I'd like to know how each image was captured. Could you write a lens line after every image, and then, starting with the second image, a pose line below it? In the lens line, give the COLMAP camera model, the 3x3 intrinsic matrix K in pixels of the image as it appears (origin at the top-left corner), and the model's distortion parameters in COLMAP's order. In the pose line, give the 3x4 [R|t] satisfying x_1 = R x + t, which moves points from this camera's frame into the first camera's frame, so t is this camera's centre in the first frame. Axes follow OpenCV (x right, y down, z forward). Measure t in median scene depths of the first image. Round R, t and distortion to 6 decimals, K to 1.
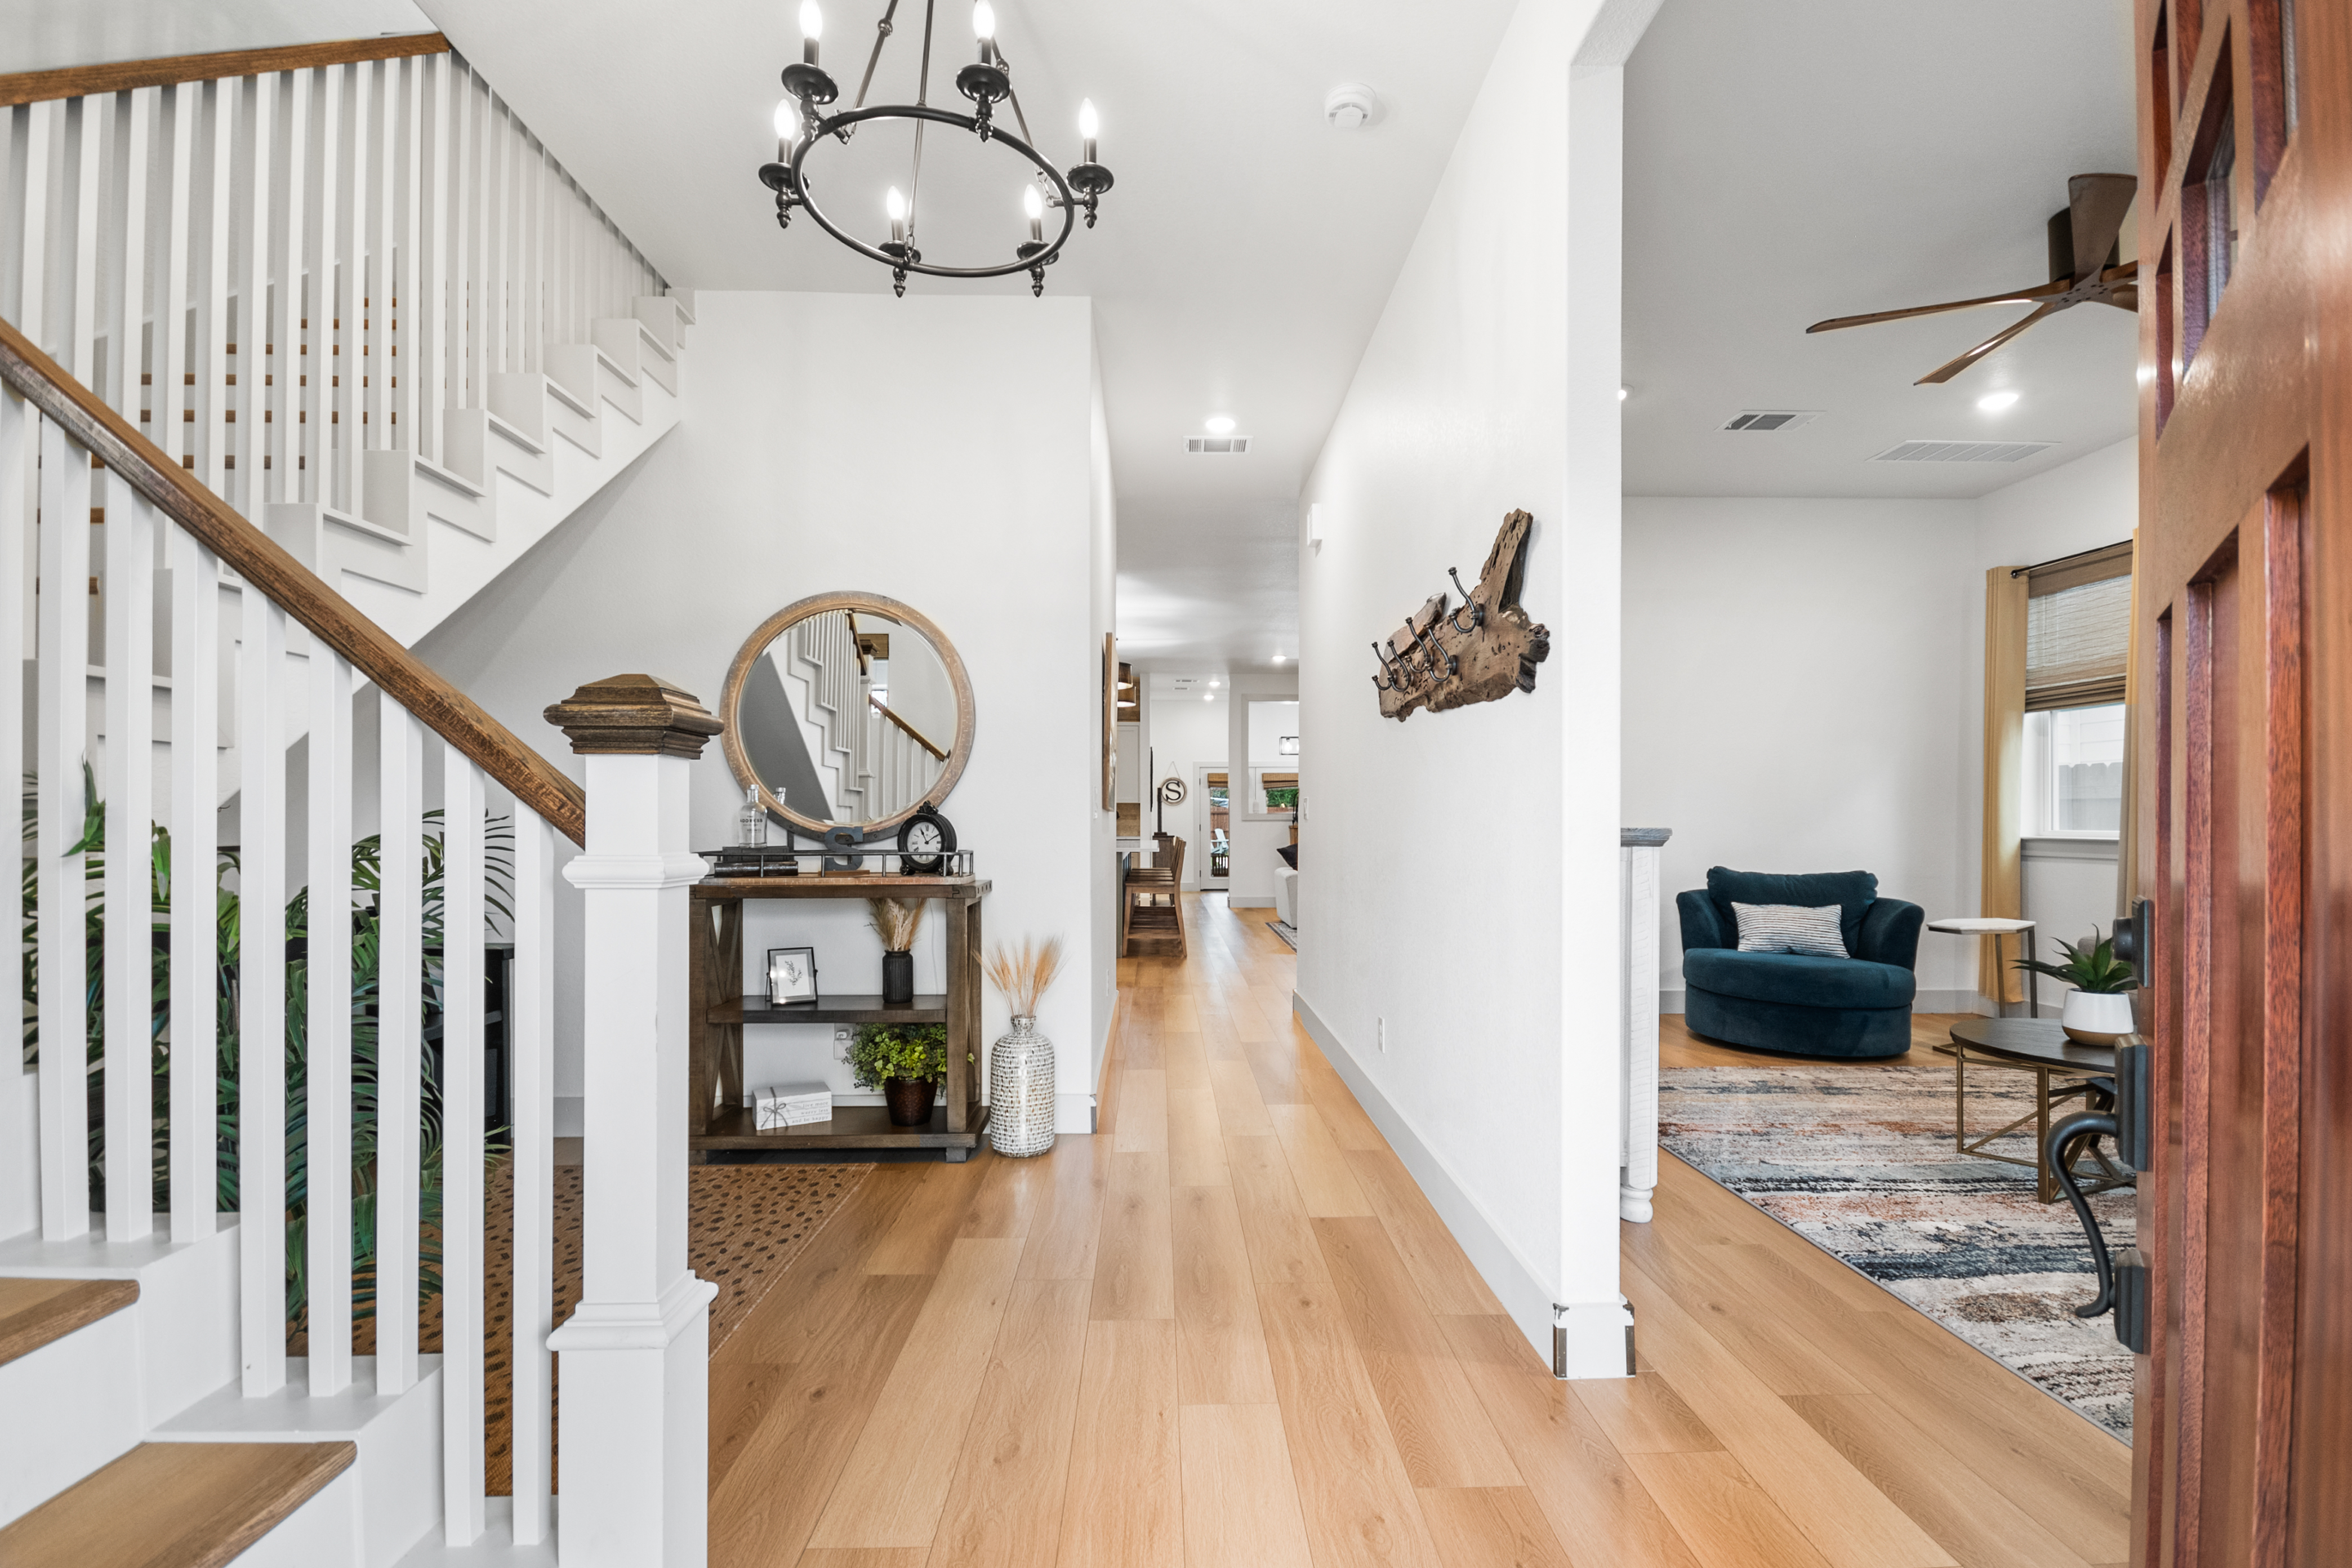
lens RADIAL K [[1051.5, 0, 1167.0], [0, 1051.5, 820.1], [0, 0, 1]] dist [0.009063, -0.006840]
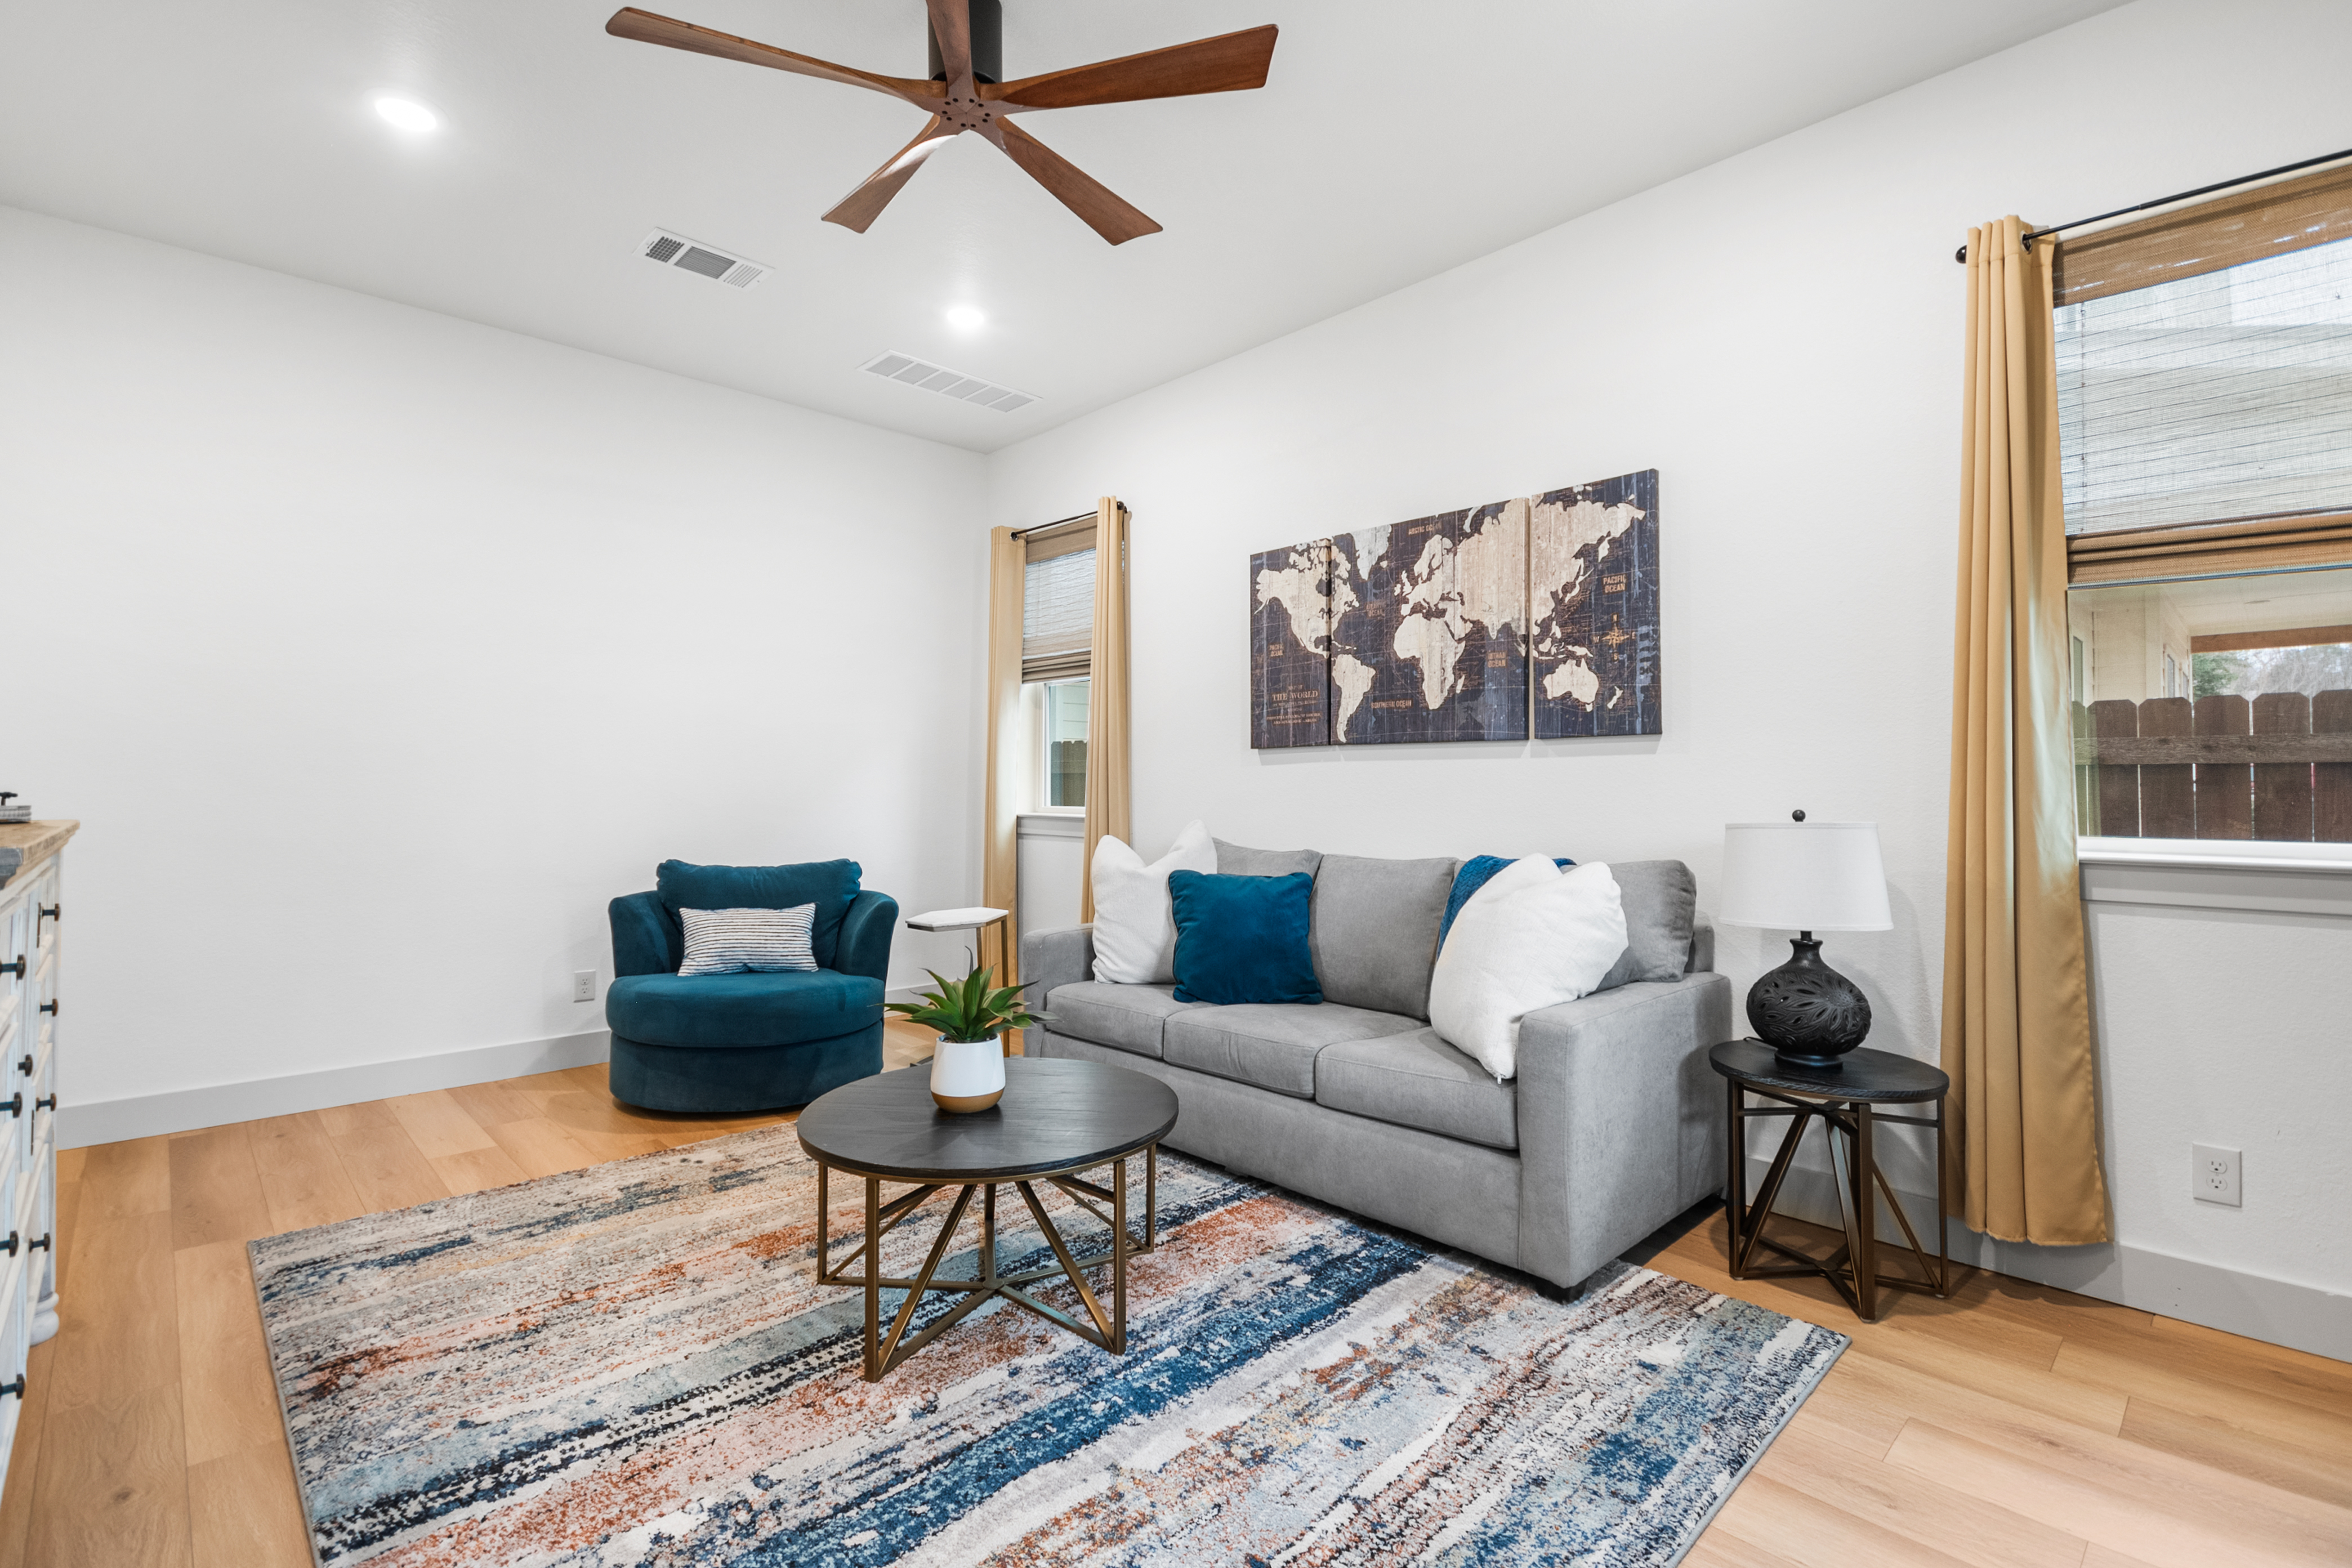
lens RADIAL K [[1051.4, 0, 1178.7], [0, 1051.4, 768.5], [0, 0, 1]] dist [0.009063, -0.006840]
pose [[0.745426, 0.013959, 0.666442, 0.331663], [-0.003998, 0.999856, -0.016470, -0.011309], [-0.666576, 0.009612, 0.745375, 0.229904]]
